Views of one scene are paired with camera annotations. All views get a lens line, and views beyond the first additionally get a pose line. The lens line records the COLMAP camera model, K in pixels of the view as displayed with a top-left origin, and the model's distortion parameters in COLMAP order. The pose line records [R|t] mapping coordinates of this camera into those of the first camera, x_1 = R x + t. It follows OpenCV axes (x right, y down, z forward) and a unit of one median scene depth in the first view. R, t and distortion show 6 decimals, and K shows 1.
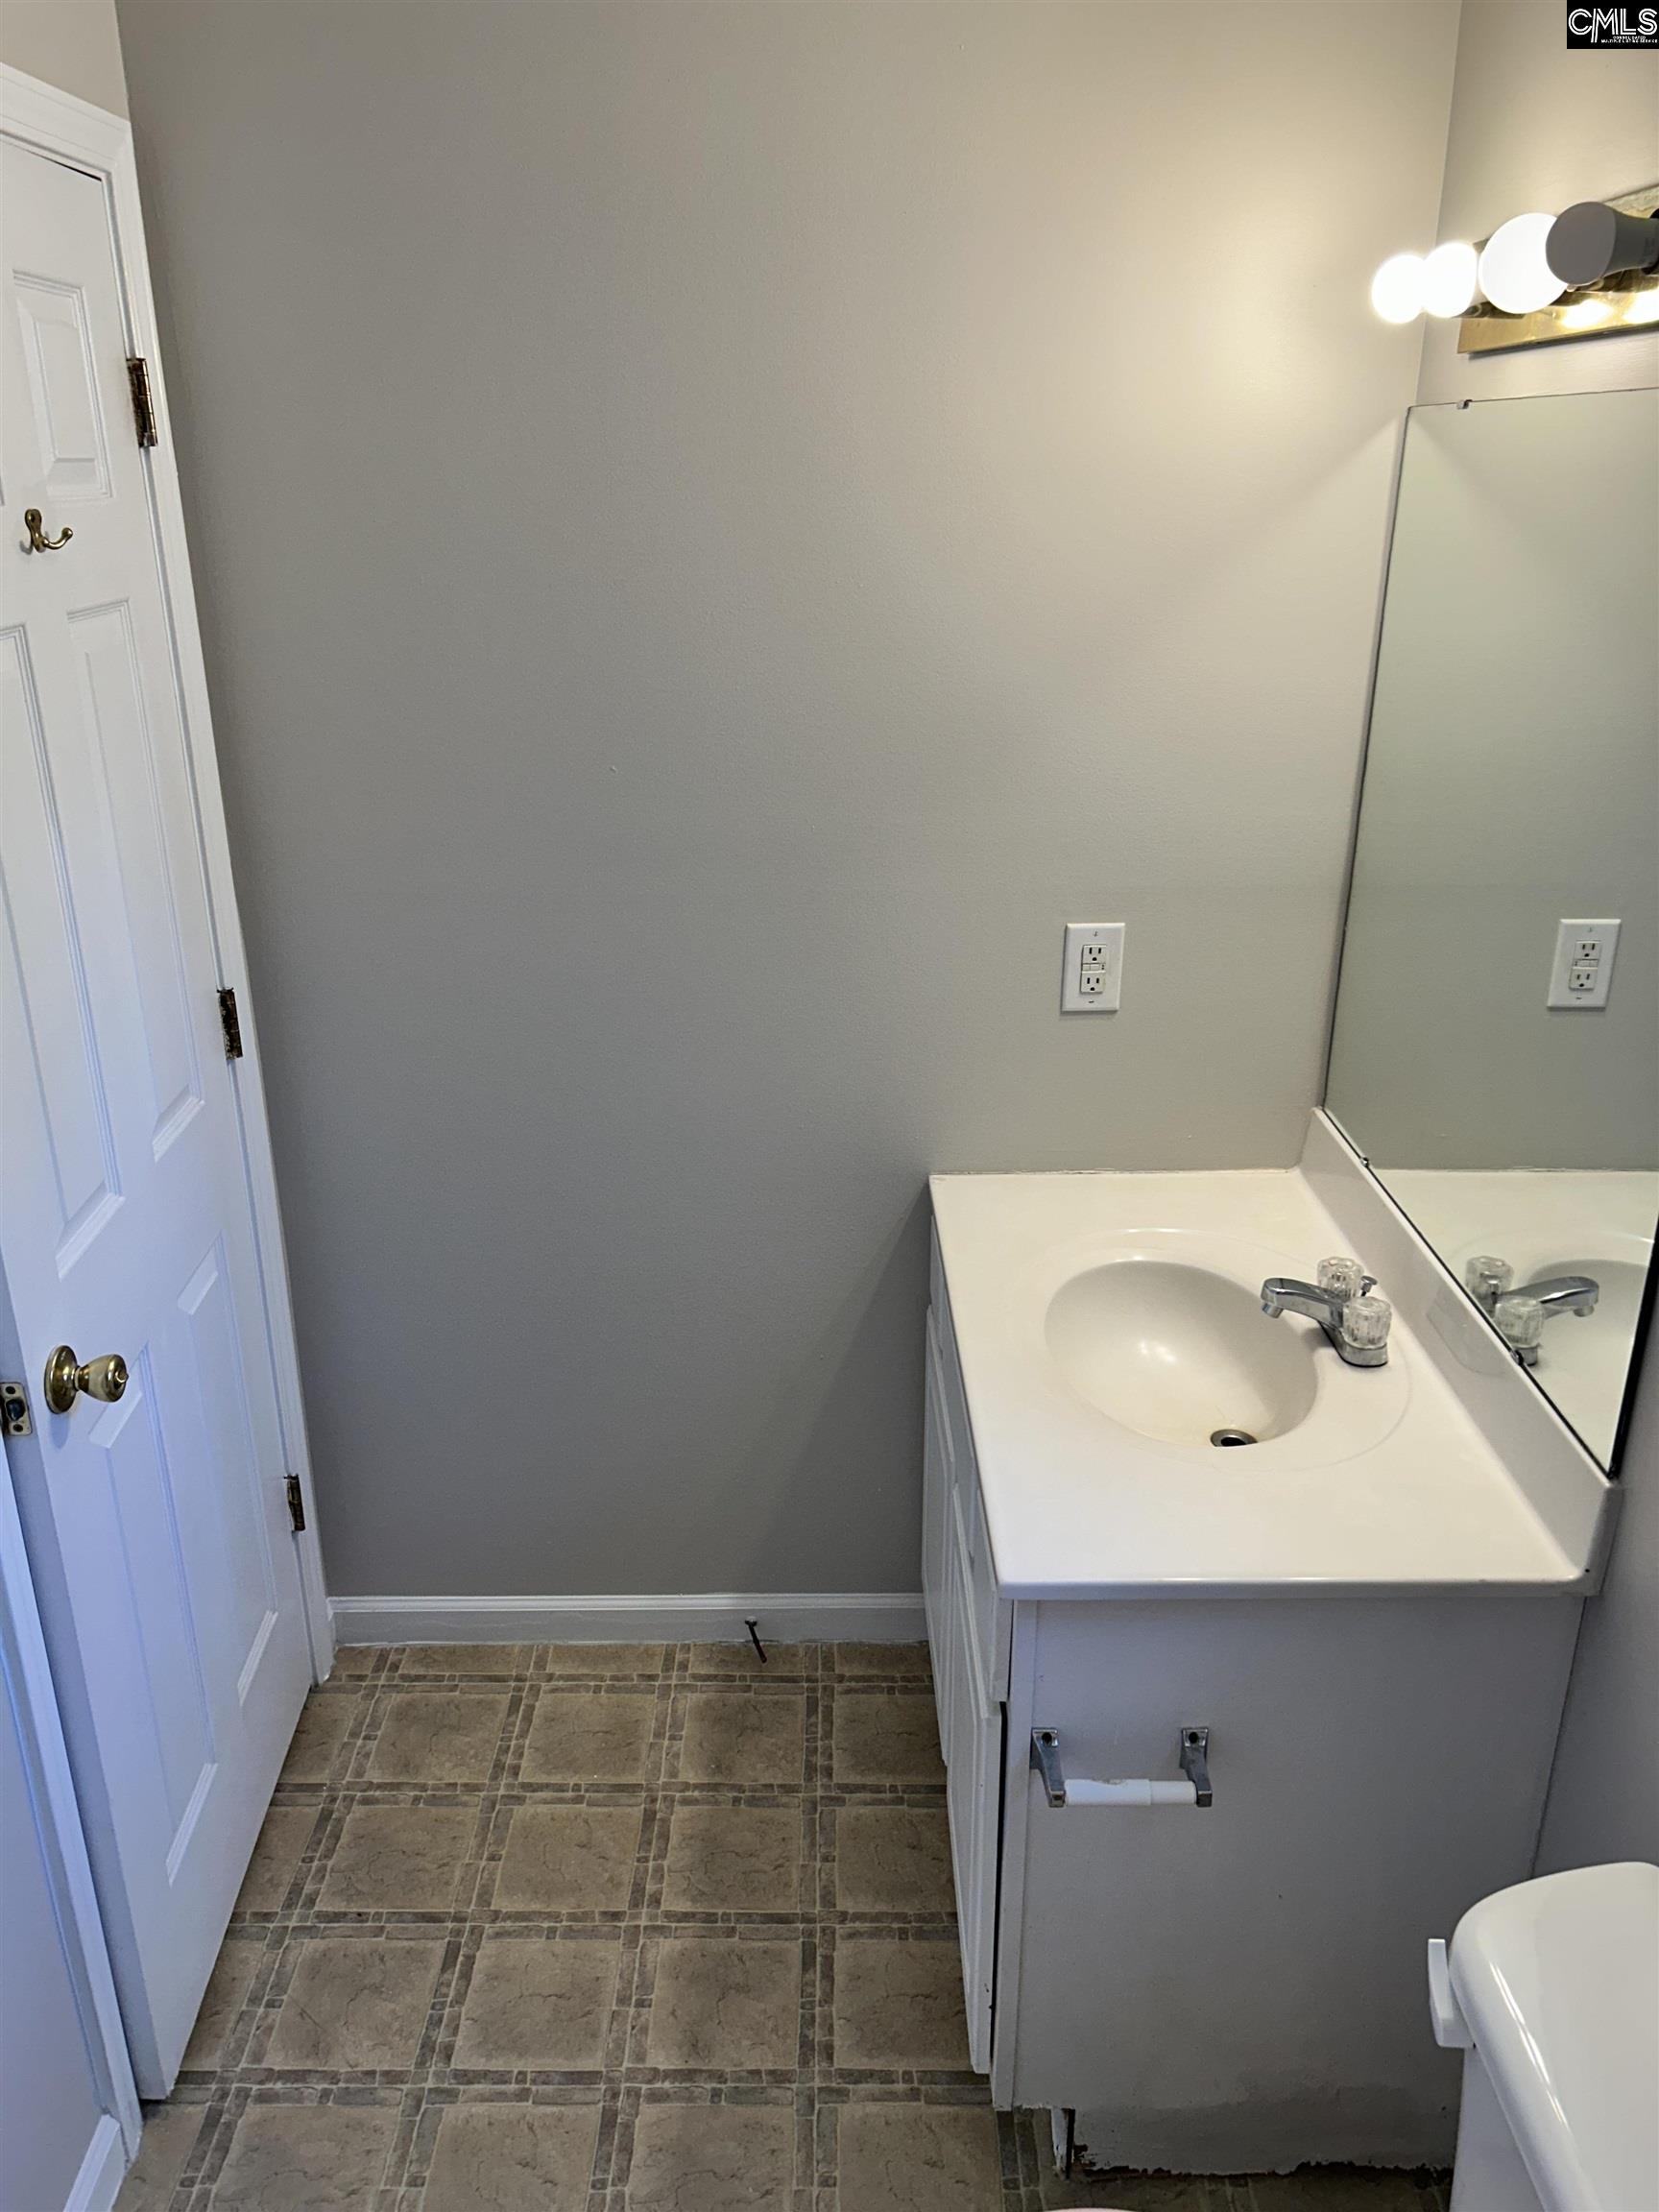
lens RADIAL K [[1670.0, 0, 807.4], [0, 1670.0, 1107.7], [0, 0, 1]] dist [0.066912, -0.078936]
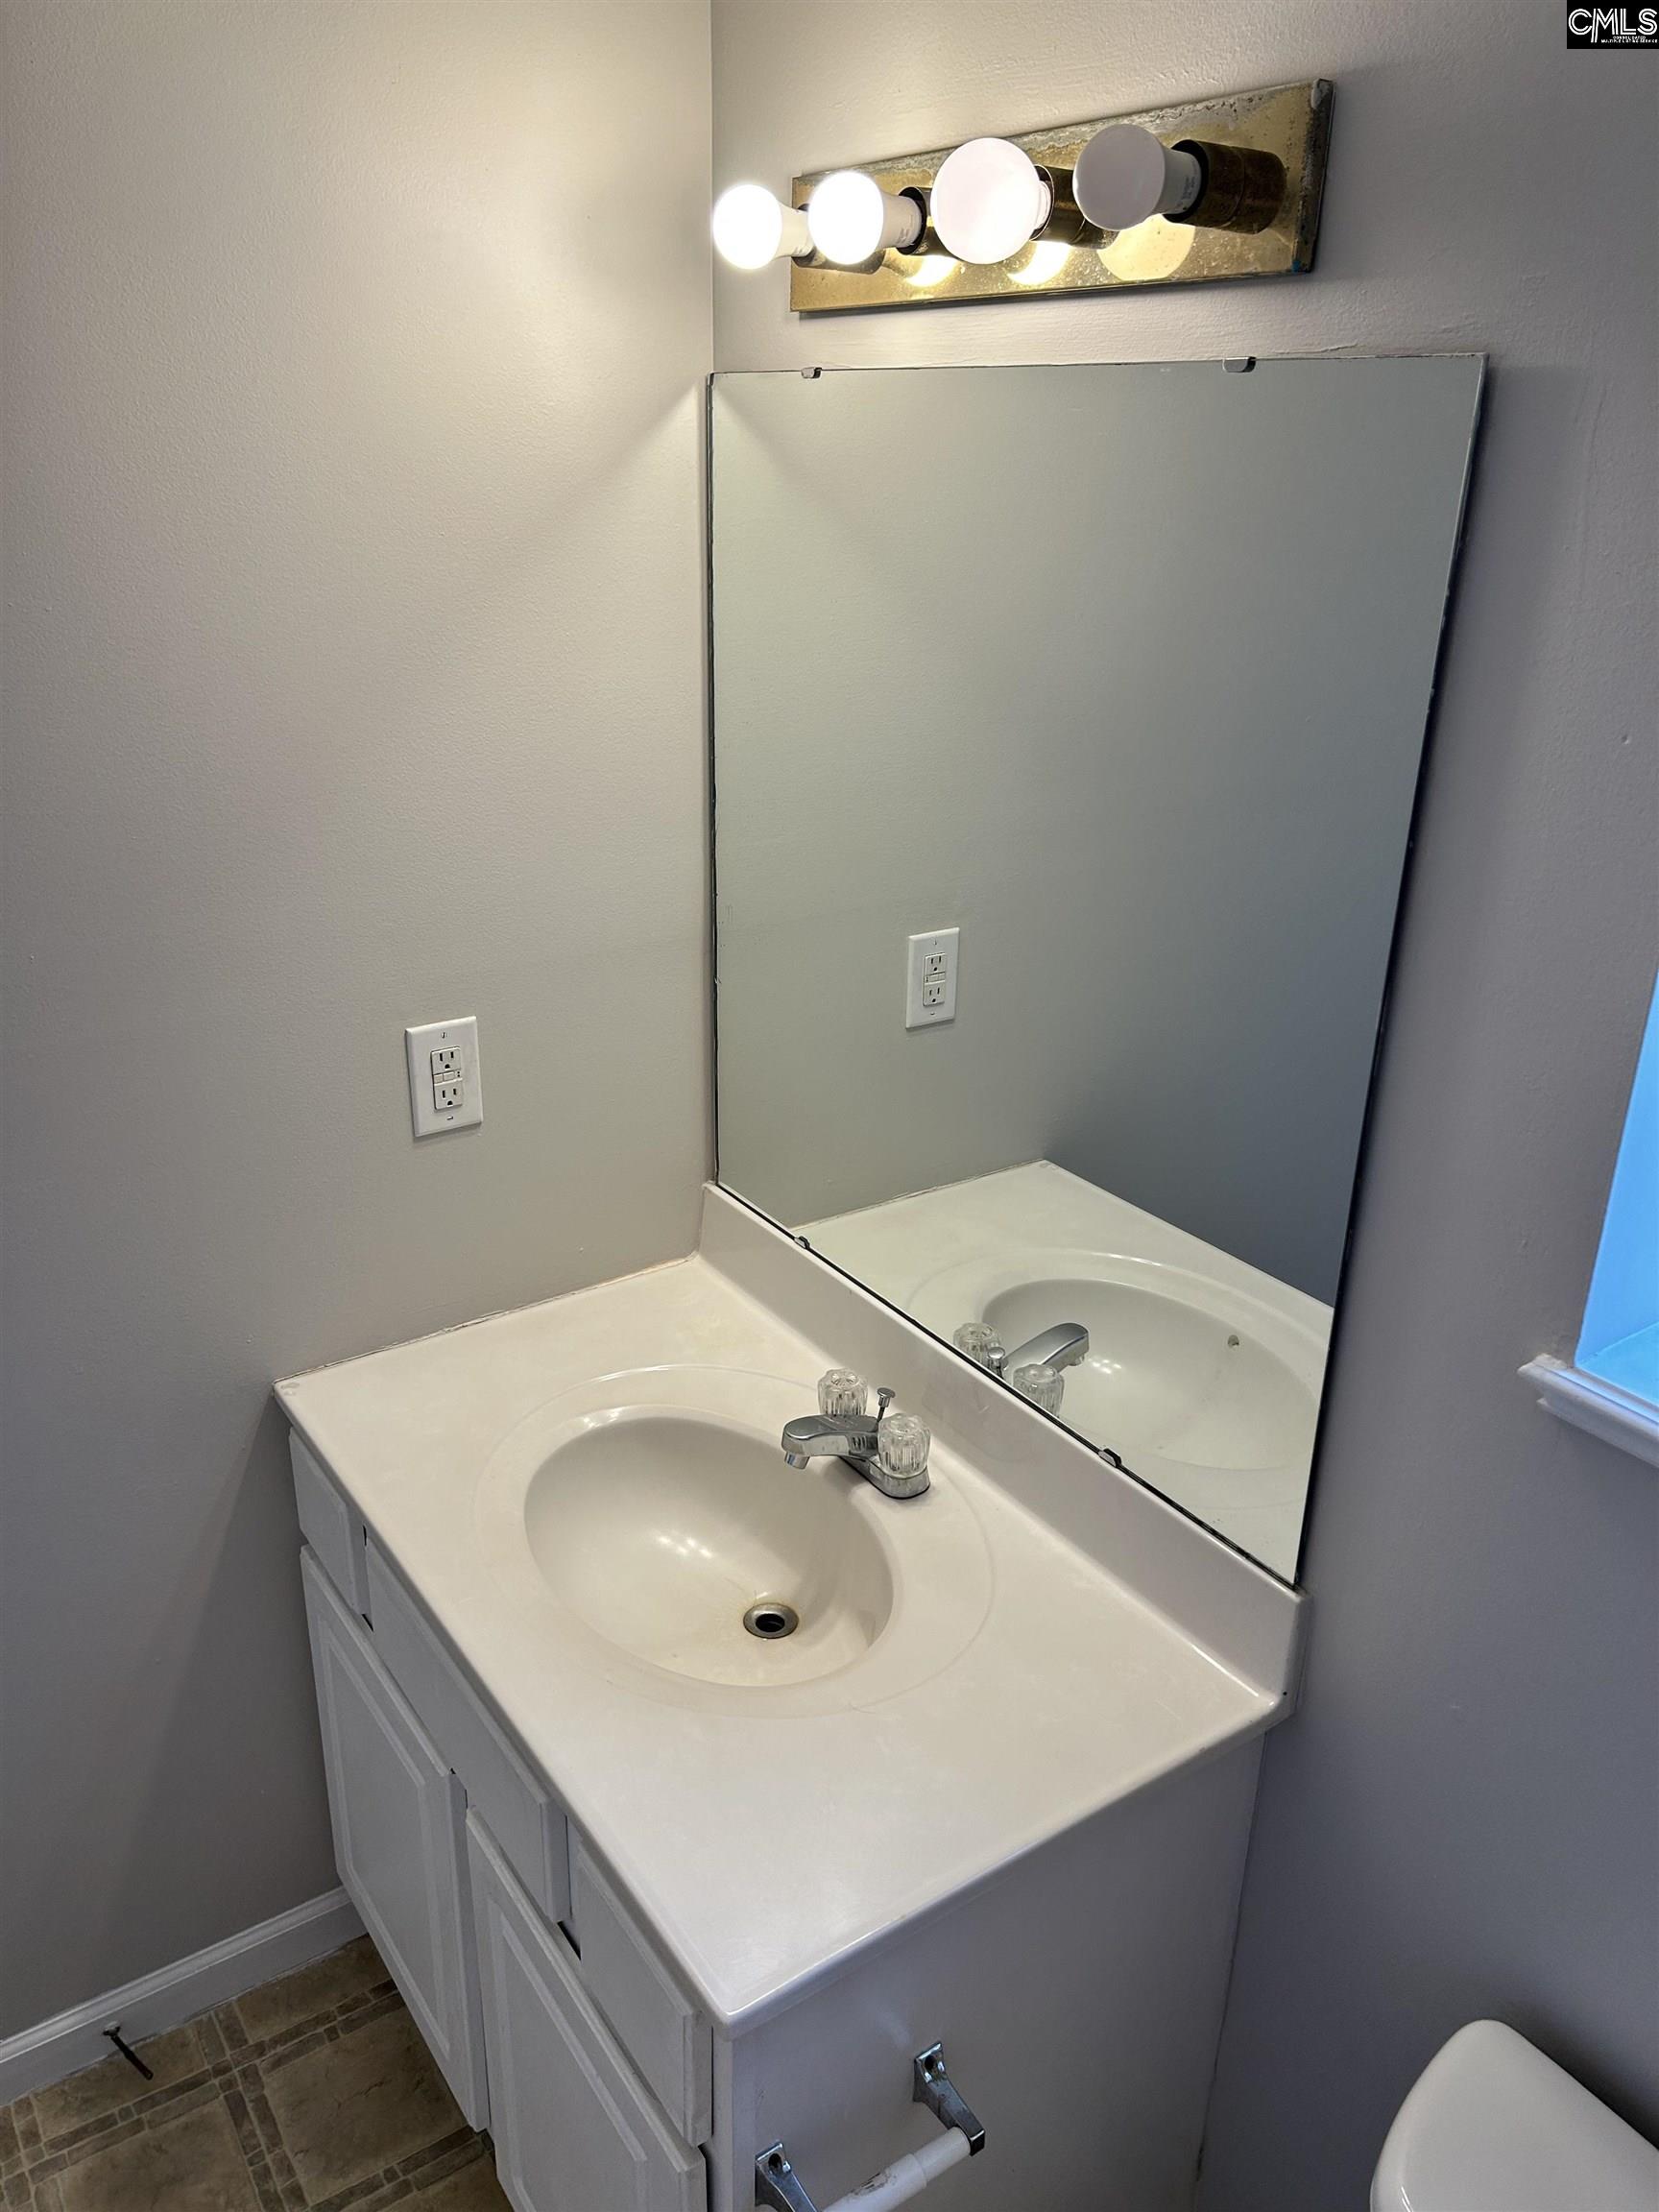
lens RADIAL K [[1670.0, 0, 807.4], [0, 1670.0, 1107.7], [0, 0, 1]] dist [0.066912, -0.078936]
pose [[0.831012, -0.196196, 0.520507, -0.101139], [0.186520, 0.979843, 0.071547, -0.093864], [-0.524052, 0.037629, 0.850855, 0.239679]]
